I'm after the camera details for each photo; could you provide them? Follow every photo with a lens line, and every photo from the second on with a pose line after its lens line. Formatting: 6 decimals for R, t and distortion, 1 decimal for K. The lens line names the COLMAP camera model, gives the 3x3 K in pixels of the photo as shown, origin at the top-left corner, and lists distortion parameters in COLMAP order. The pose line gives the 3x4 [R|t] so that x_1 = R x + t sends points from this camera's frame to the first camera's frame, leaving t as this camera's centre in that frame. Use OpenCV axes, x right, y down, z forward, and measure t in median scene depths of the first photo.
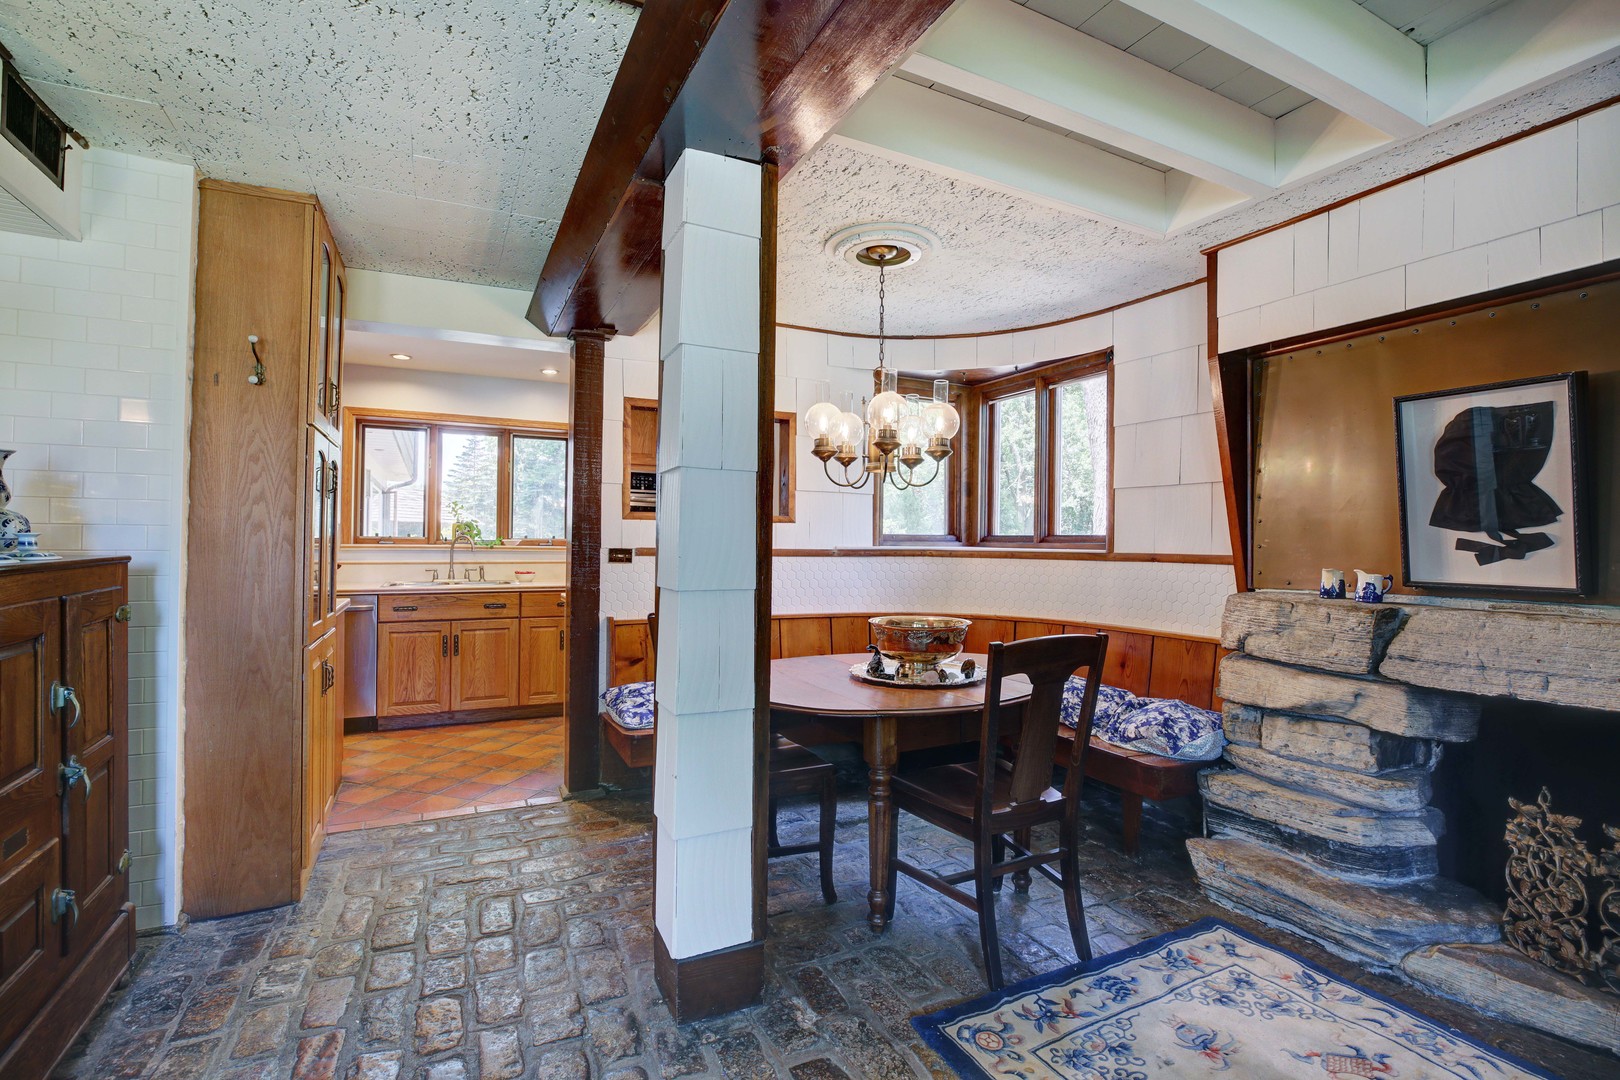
lens RADIAL K [[739.5, 0, 811.5], [0, 739.5, 532.5], [0, 0, 1]] dist [-0.037807, 0.007790]
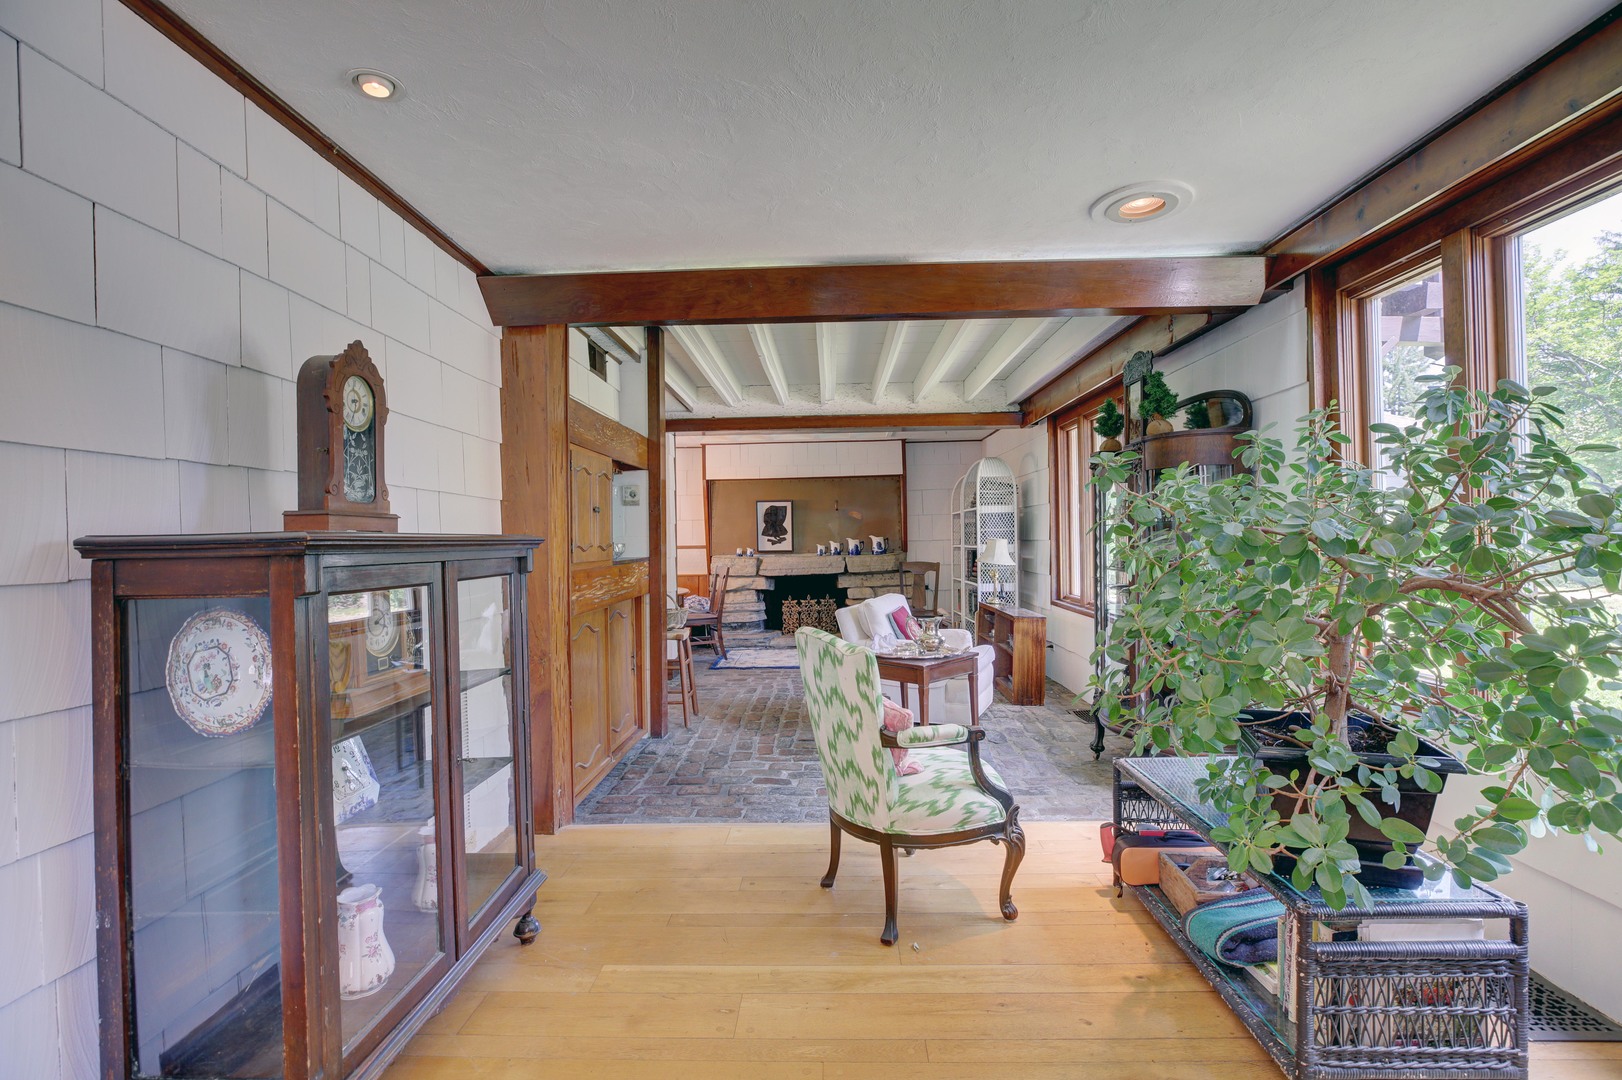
lens RADIAL K [[740.4, 0, 808.5], [0, 740.4, 540.4], [0, 0, 1]] dist [-0.037807, 0.007790]
pose [[0.475247, -0.020214, 0.879620, -2.515733], [0.011712, 0.999793, 0.016647, -0.045960], [-0.879774, 0.002391, 0.475386, -1.087521]]
